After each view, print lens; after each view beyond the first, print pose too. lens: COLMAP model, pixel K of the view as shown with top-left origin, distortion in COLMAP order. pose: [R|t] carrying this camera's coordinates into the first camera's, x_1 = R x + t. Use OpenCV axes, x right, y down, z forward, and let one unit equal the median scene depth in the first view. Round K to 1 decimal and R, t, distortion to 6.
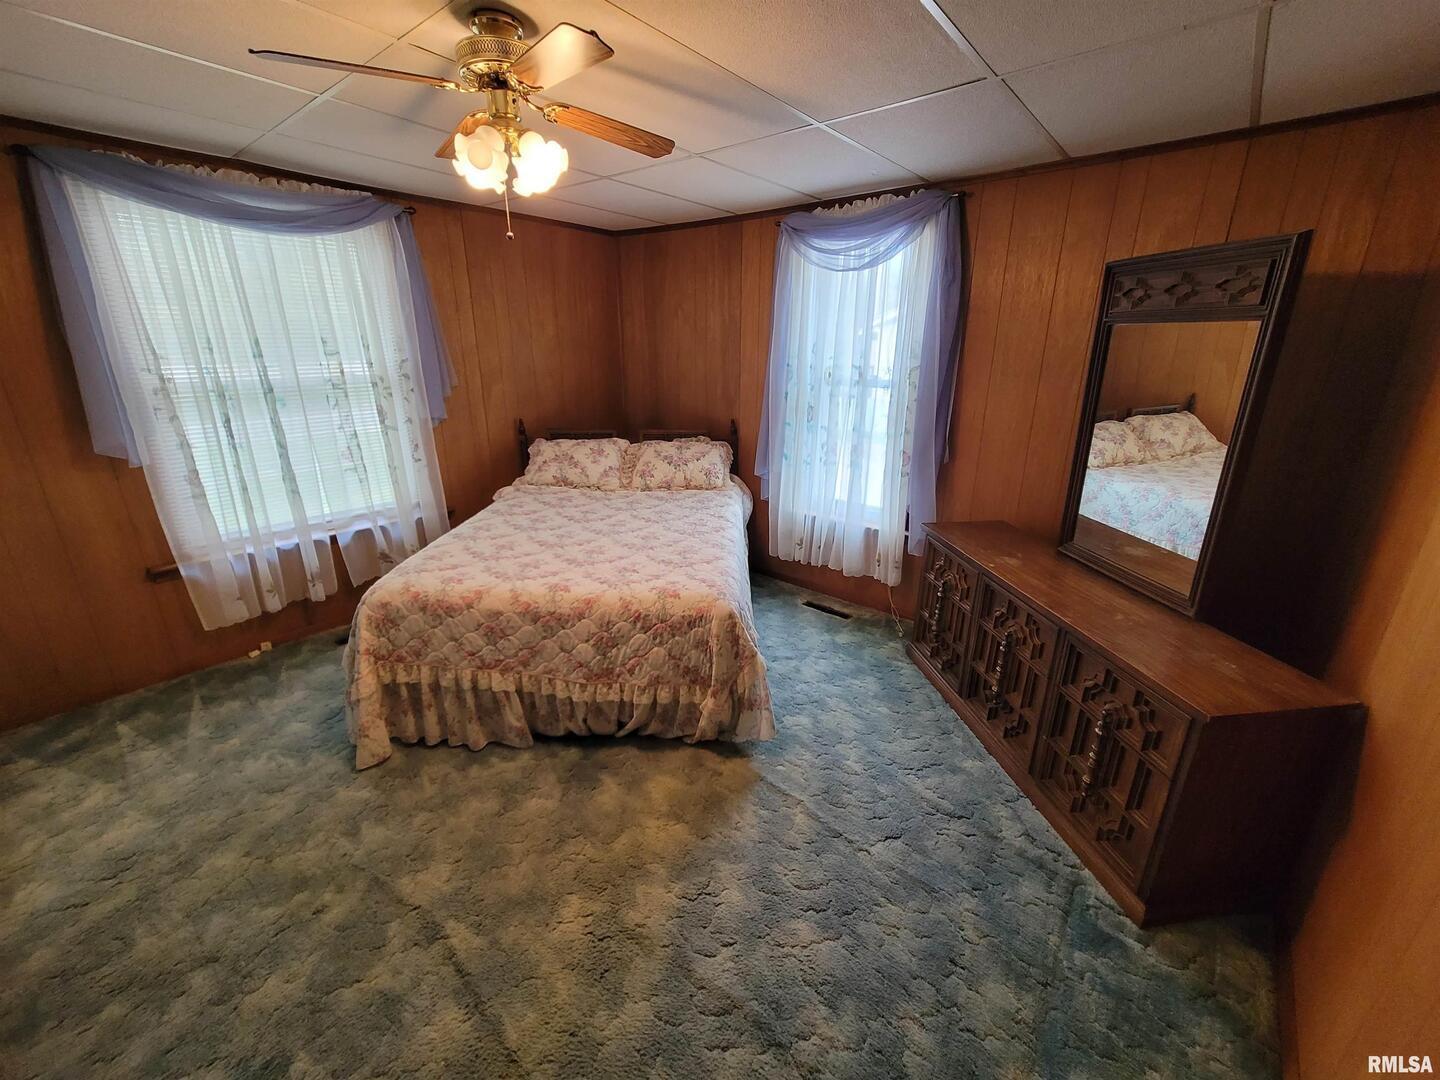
lens RADIAL K [[575.8, 0, 718.9], [0, 575.8, 537.9], [0, 0, 1]] dist [-0.001150, 0.000099]
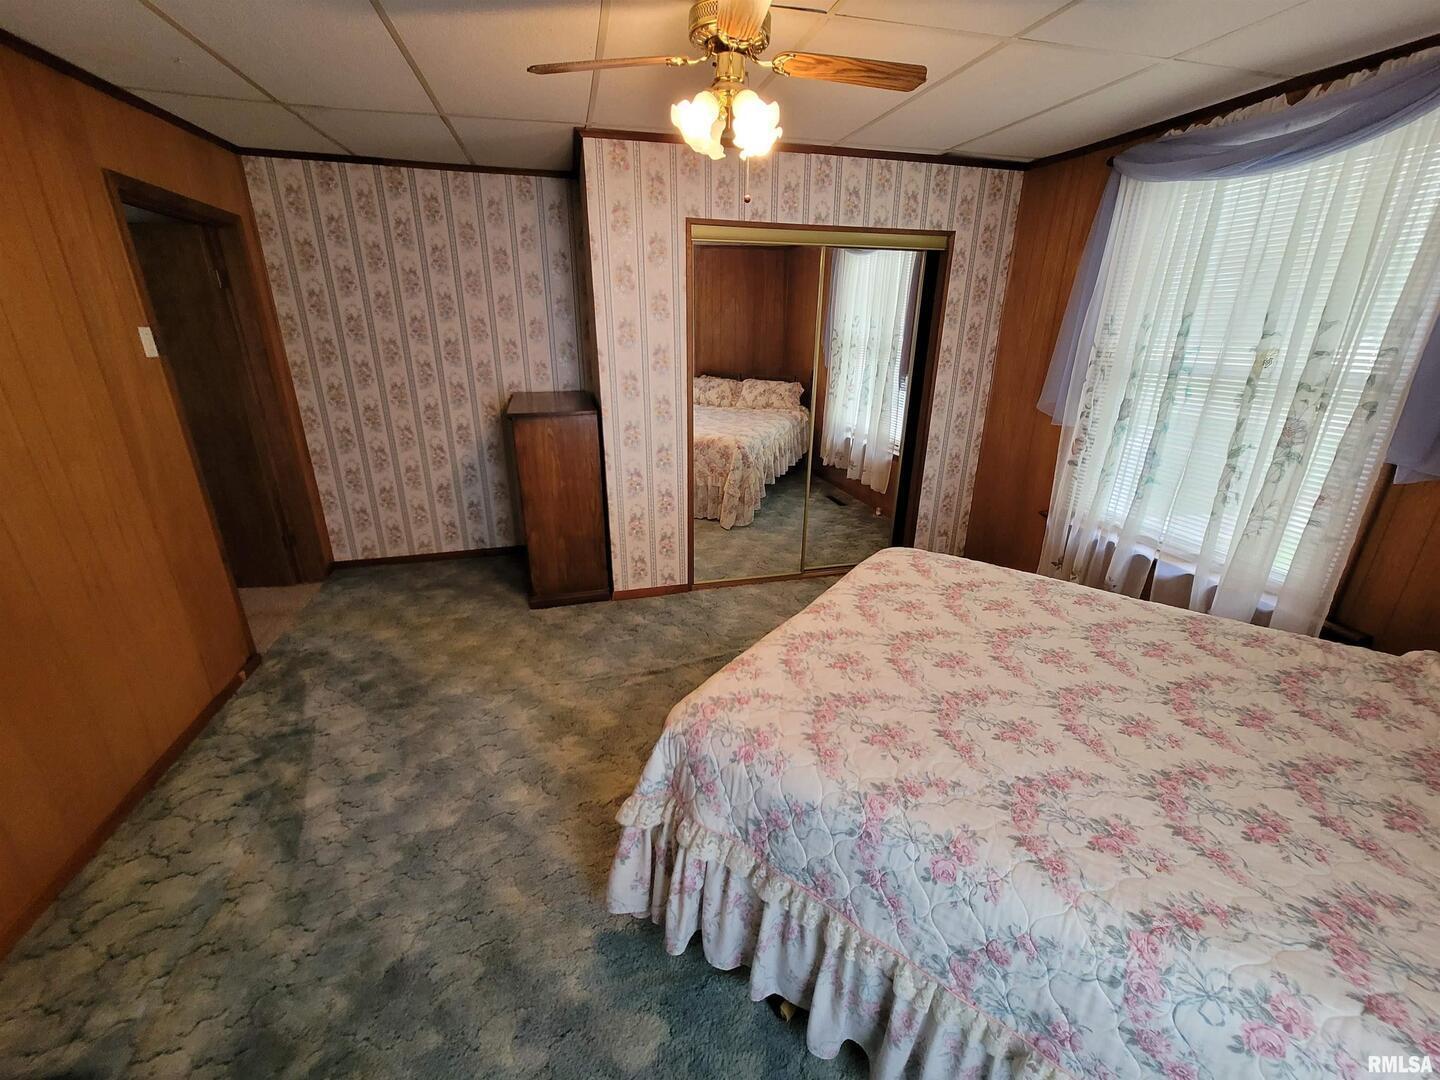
lens RADIAL K [[586.8, 0, 724.4], [0, 586.8, 535.0], [0, 0, 1]] dist [-0.003092, -0.000395]
pose [[-0.573397, 0.270813, -0.773224, 0.342235], [-0.275137, 0.825324, 0.493092, -0.307132], [0.771697, 0.495480, -0.398728, 0.948187]]
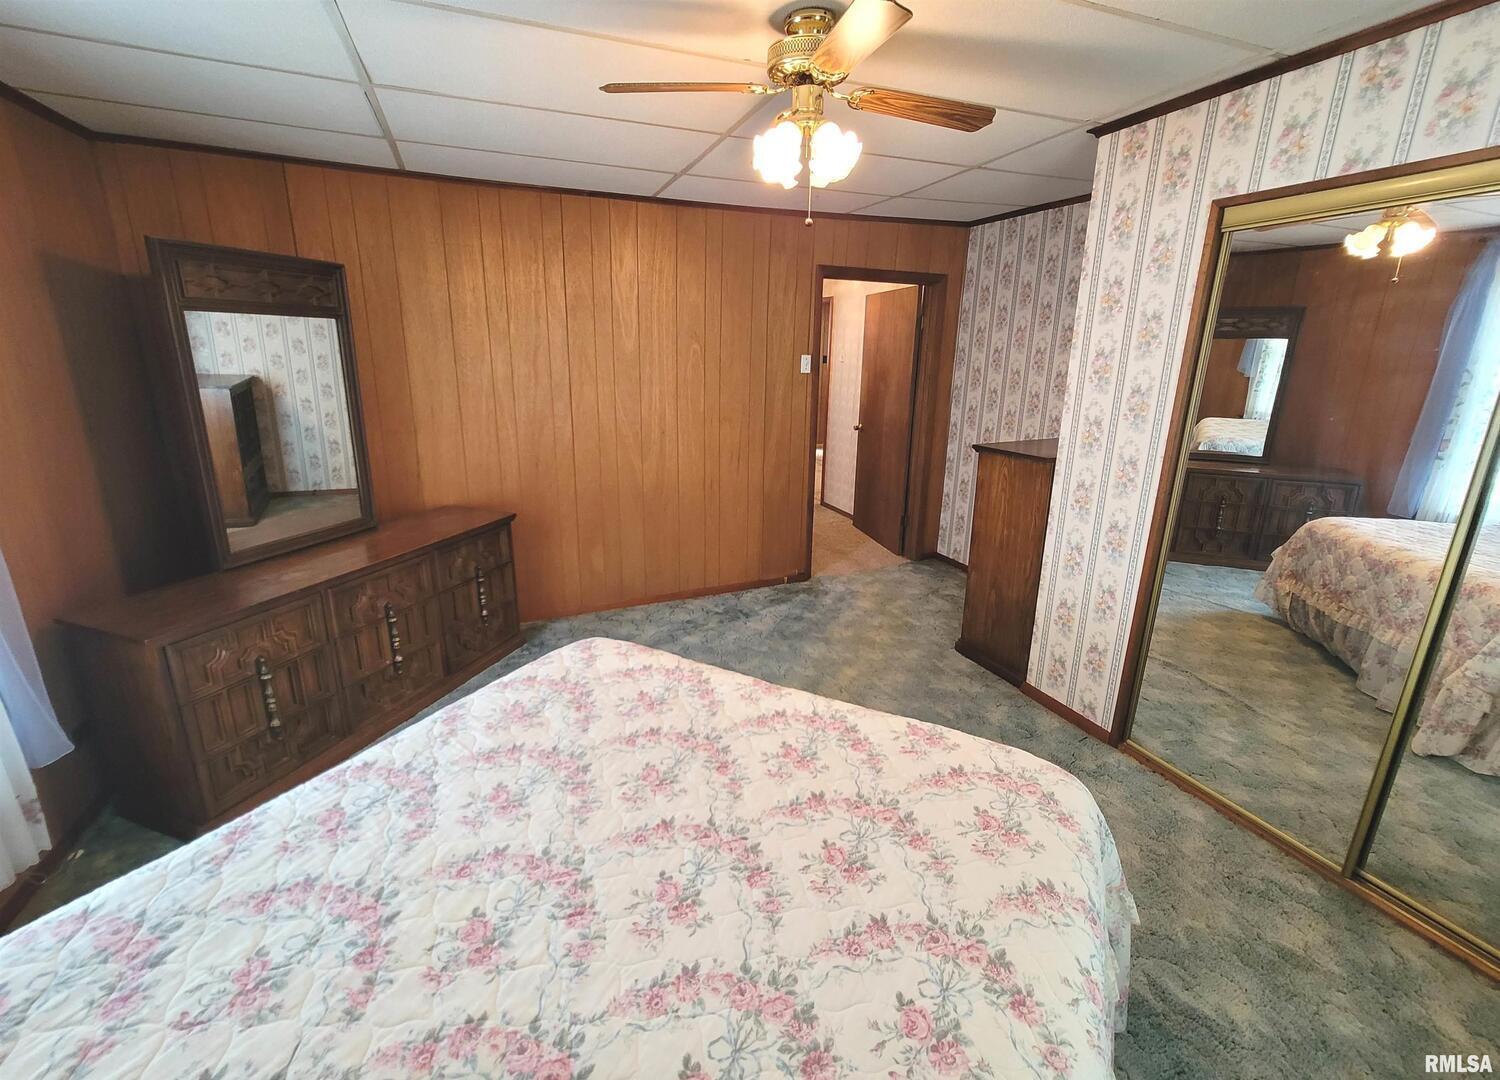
lens RADIAL K [[631.1, 0, 744.3], [0, 631.1, 518.4], [0, 0, 1]] dist [-0.001606, -0.000051]
pose [[-0.888819, -0.132443, 0.438702, -0.448498], [0.134796, 0.839412, 0.526515, -0.388267], [-0.437985, 0.527112, -0.728232, 1.168481]]
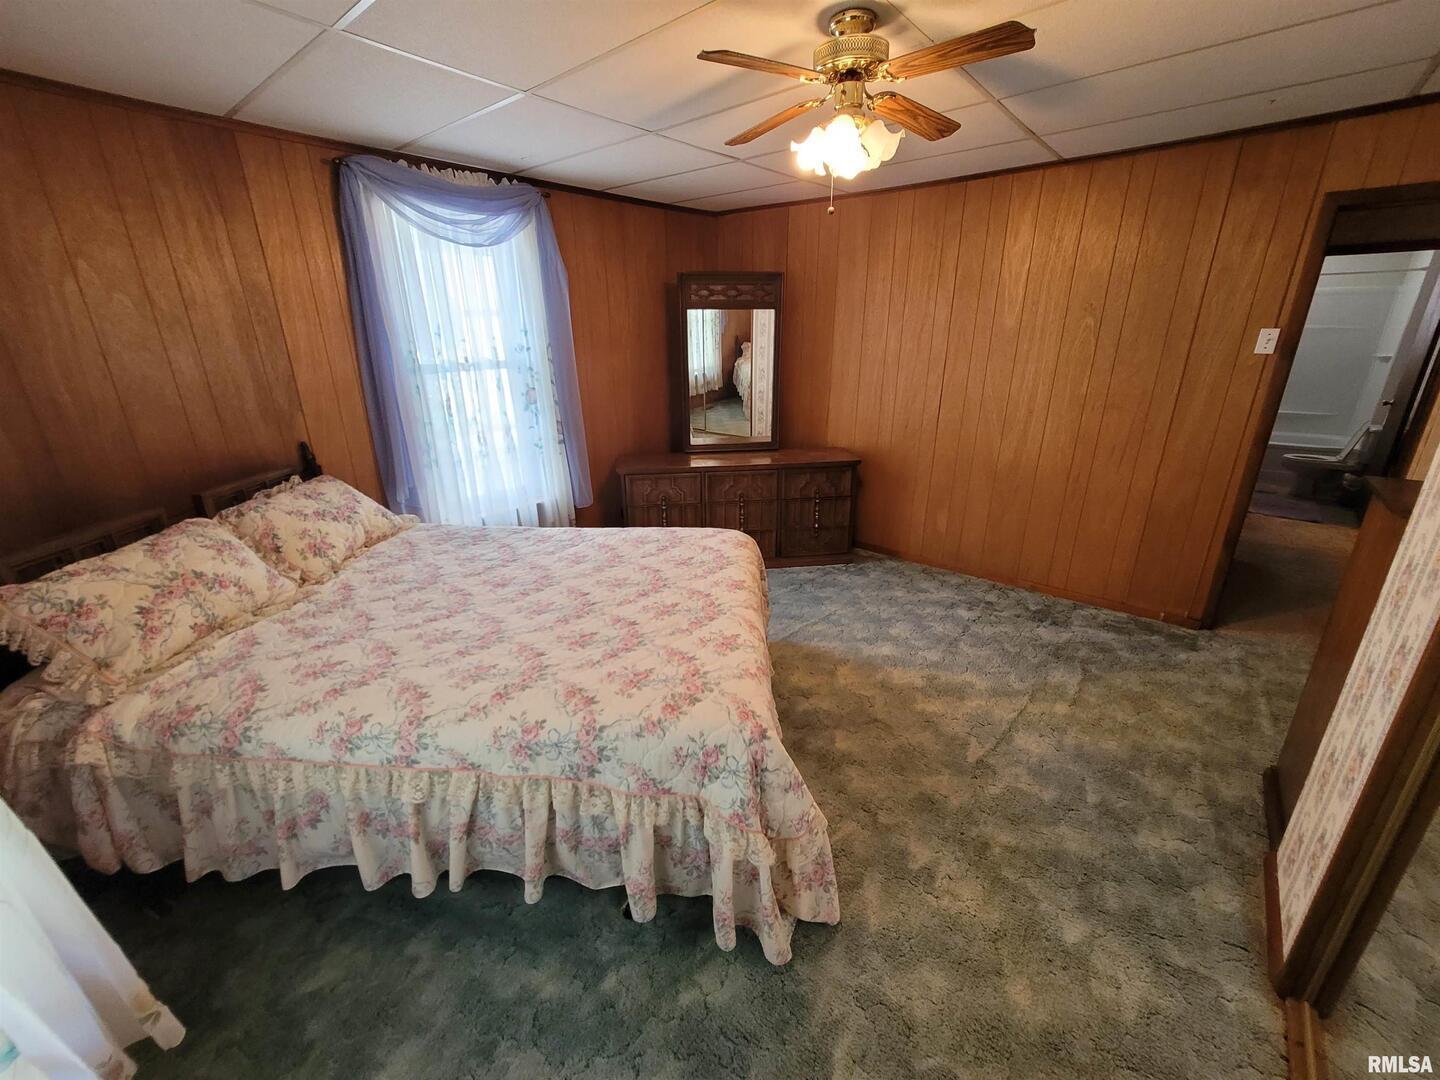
lens RADIAL K [[585.7, 0, 717.6], [0, 585.7, 535.0], [0, 0, 1]] dist [-0.001030, -0.000050]
pose [[-0.000318, -0.338436, 0.940989, -0.907701], [0.333747, 0.887000, 0.319131, -0.235566], [-0.942663, 0.314153, 0.112670, 0.722433]]
